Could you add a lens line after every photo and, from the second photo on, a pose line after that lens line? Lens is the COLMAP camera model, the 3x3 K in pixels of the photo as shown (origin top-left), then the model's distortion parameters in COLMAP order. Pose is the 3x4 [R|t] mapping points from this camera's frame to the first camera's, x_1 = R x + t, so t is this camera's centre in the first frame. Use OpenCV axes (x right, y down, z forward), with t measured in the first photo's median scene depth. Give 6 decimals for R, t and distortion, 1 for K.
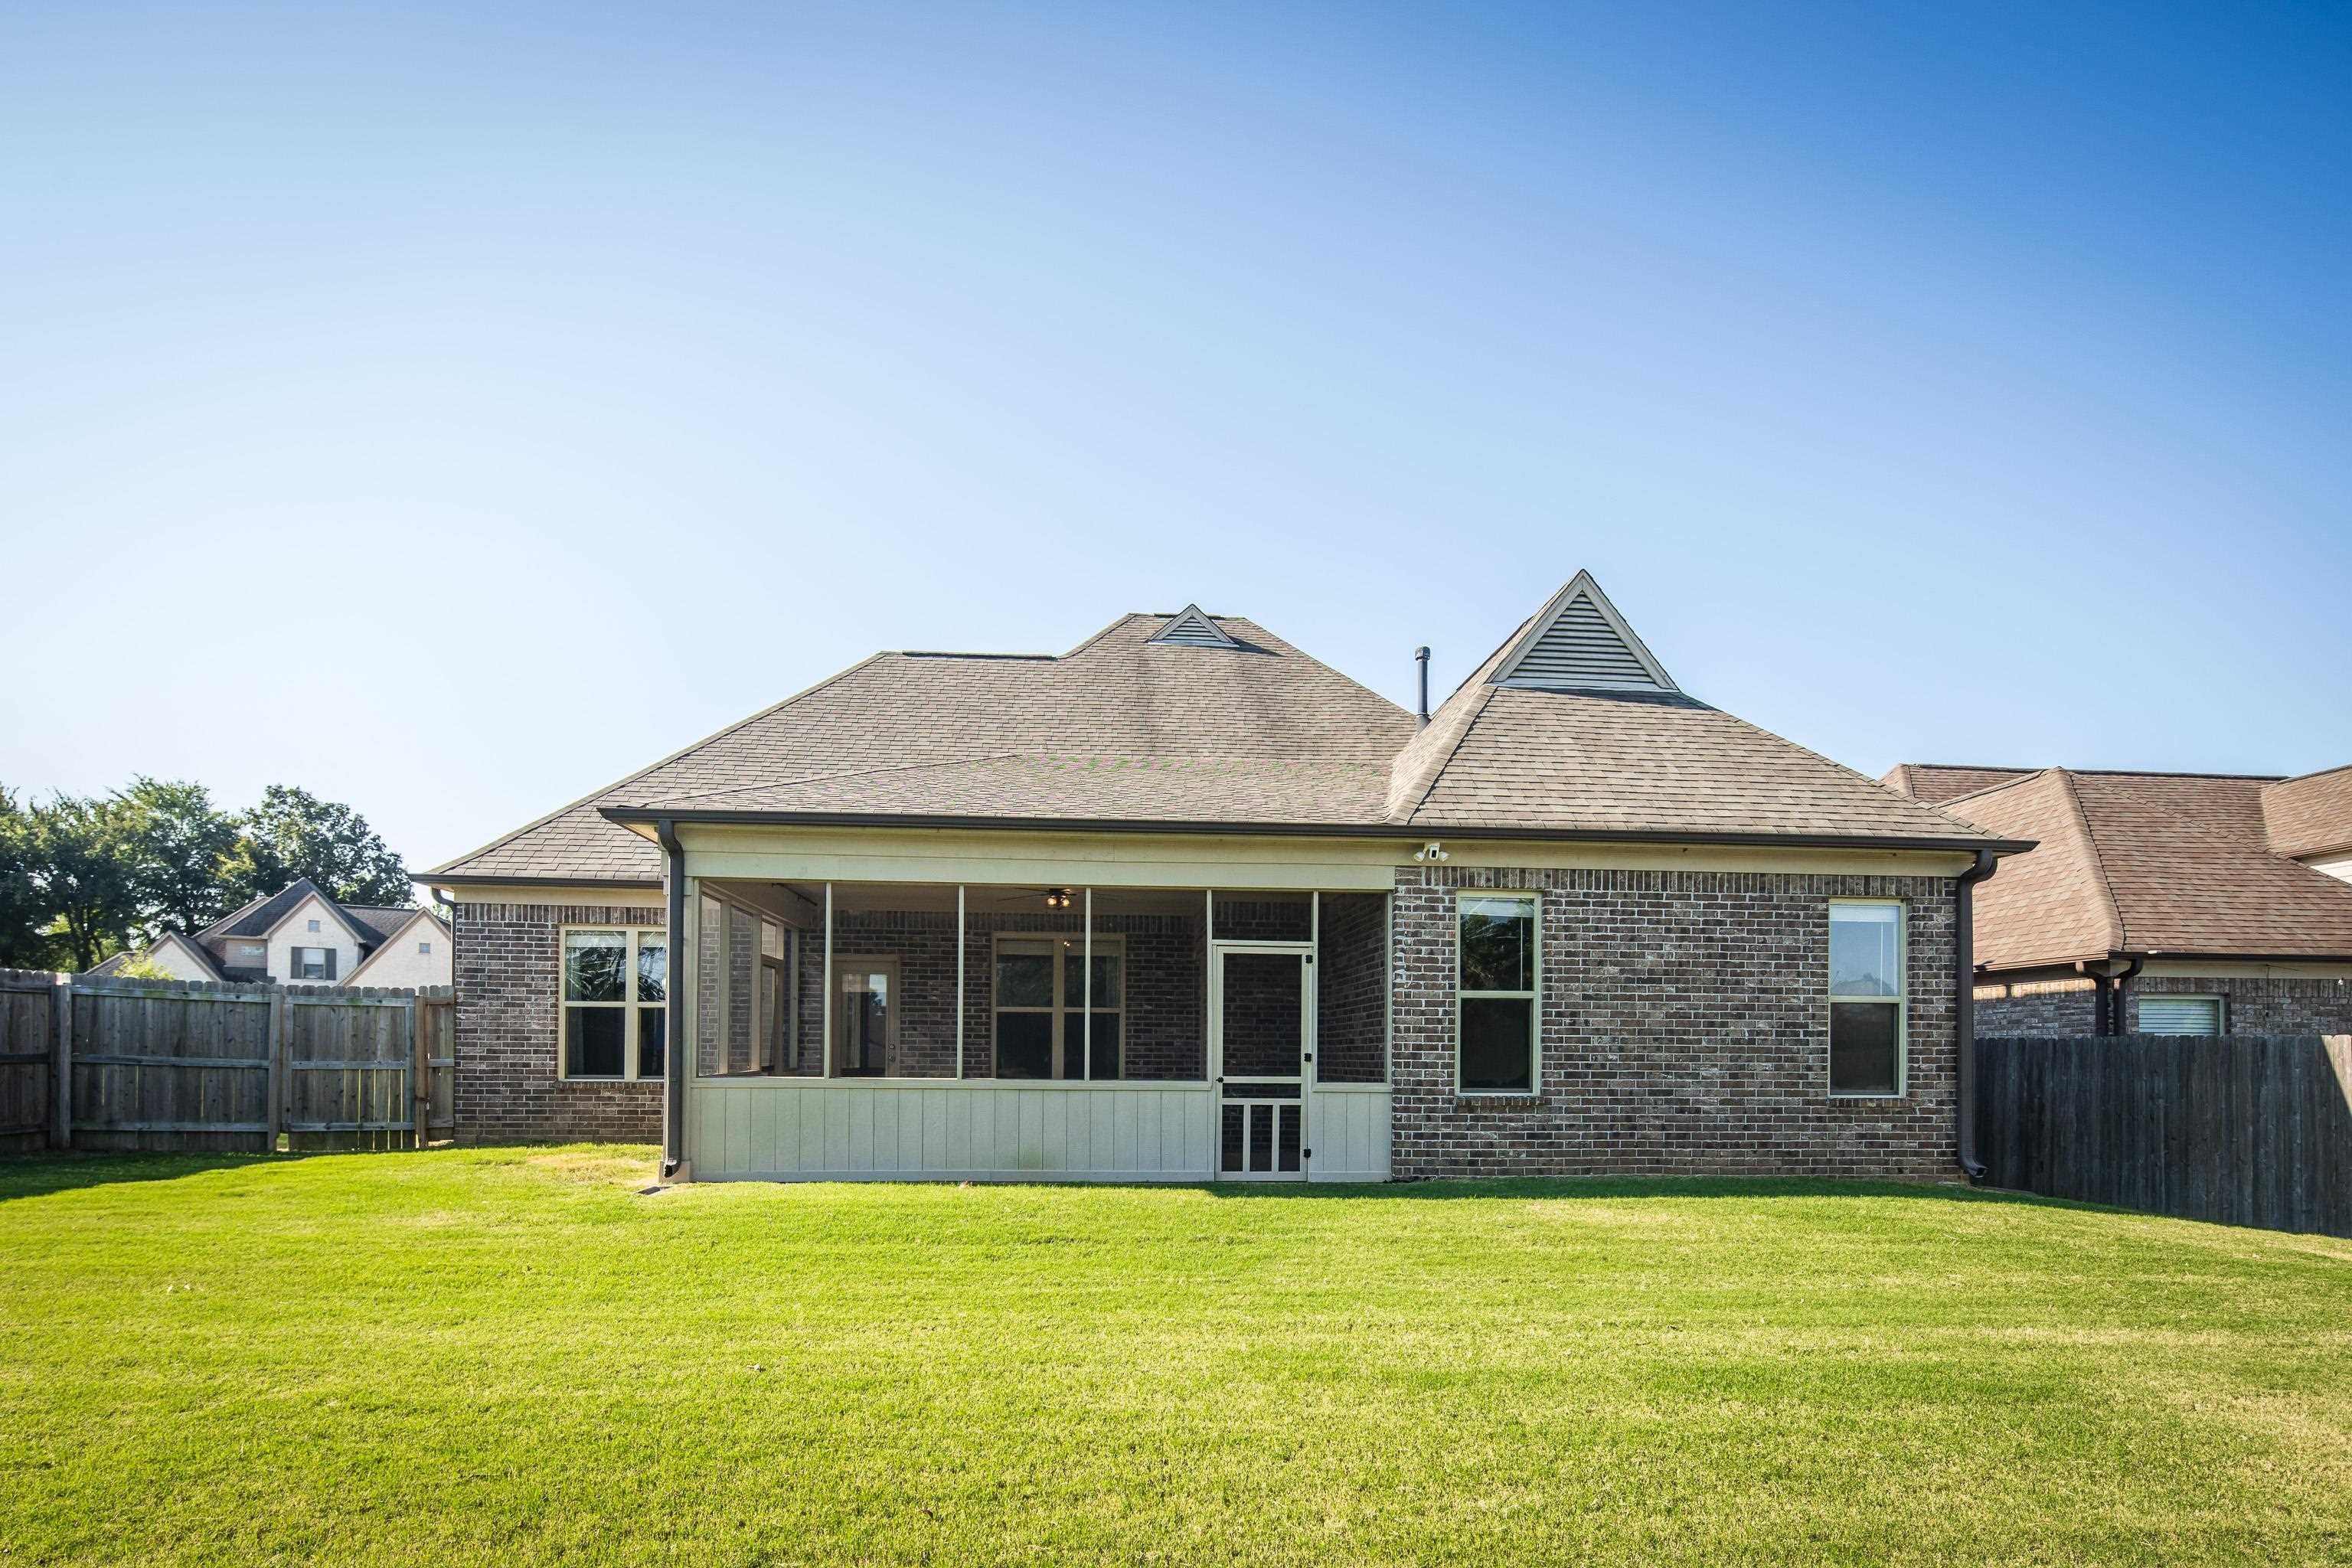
lens RADIAL K [[1119.6, 0, 1177.1], [0, 1119.6, 942.3], [0, 0, 1]] dist [0.001450, 0.000160]
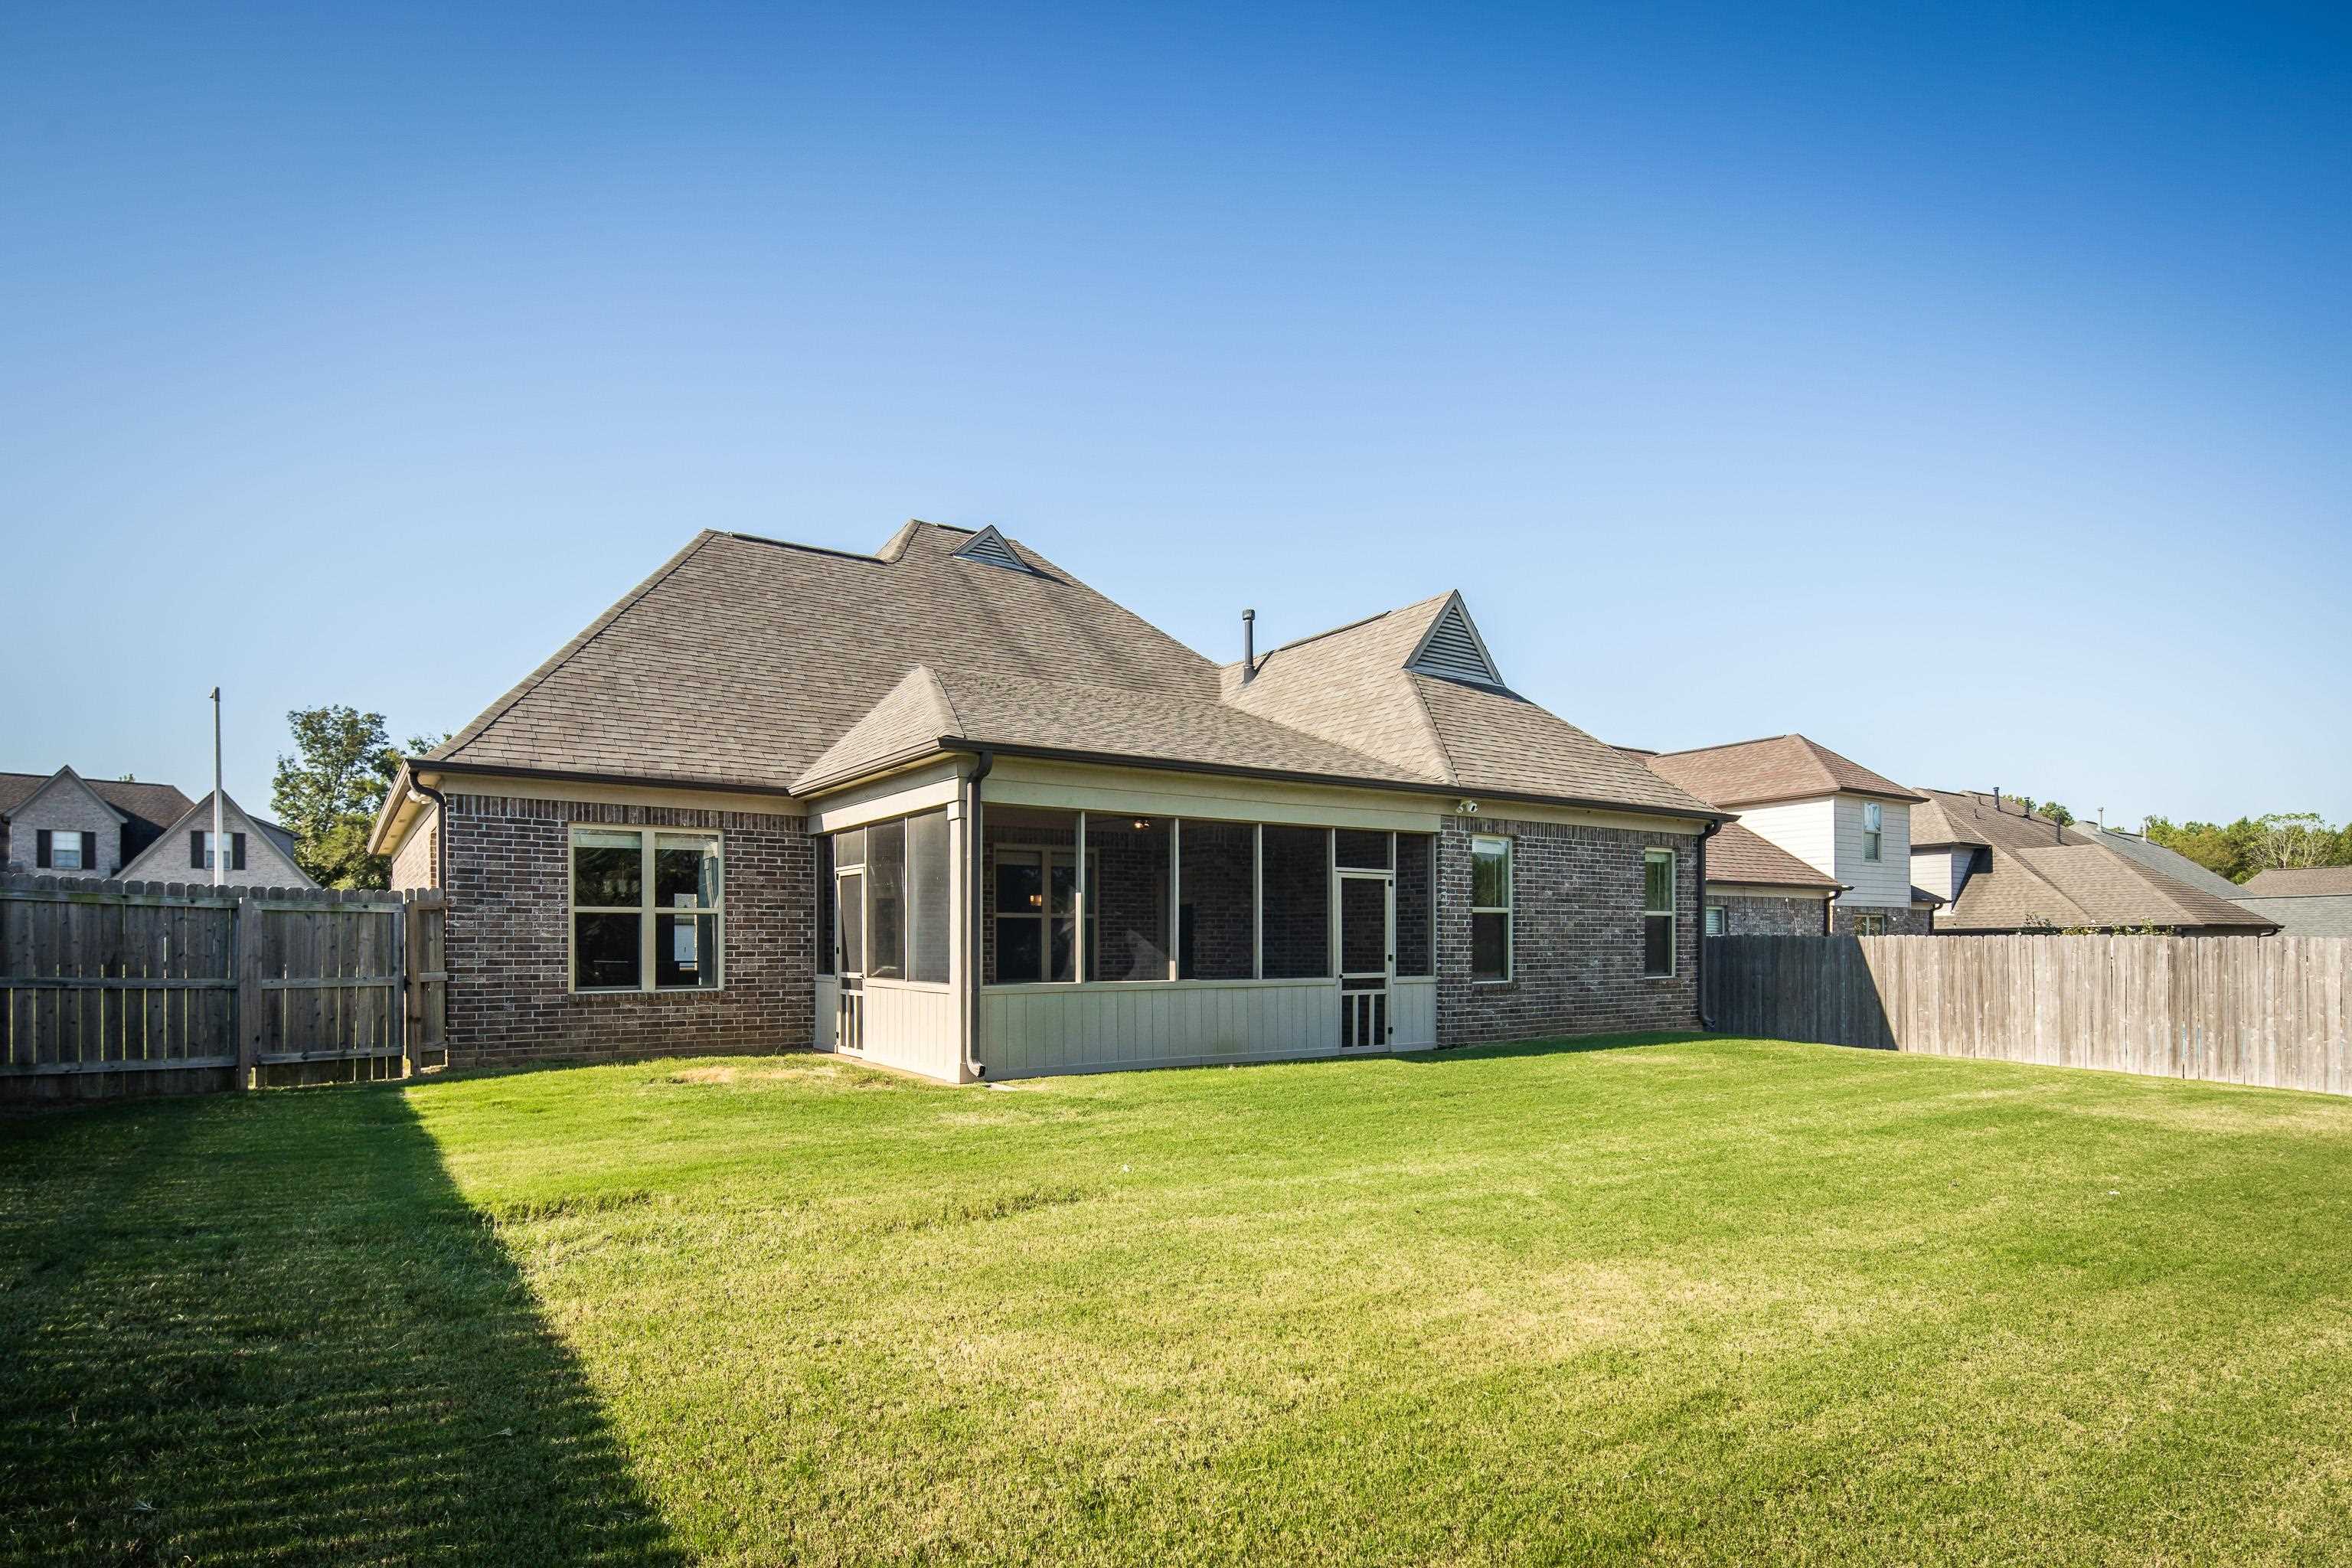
lens RADIAL K [[1134.7, 0, 1167.2], [0, 1134.7, 825.0], [0, 0, 1]] dist [0.001196, 0.000025]
pose [[0.885249, 0.038495, 0.463521, -0.698221], [-0.036532, 0.999245, -0.013218, -0.024563], [-0.463680, -0.005232, 0.885987, -0.057576]]
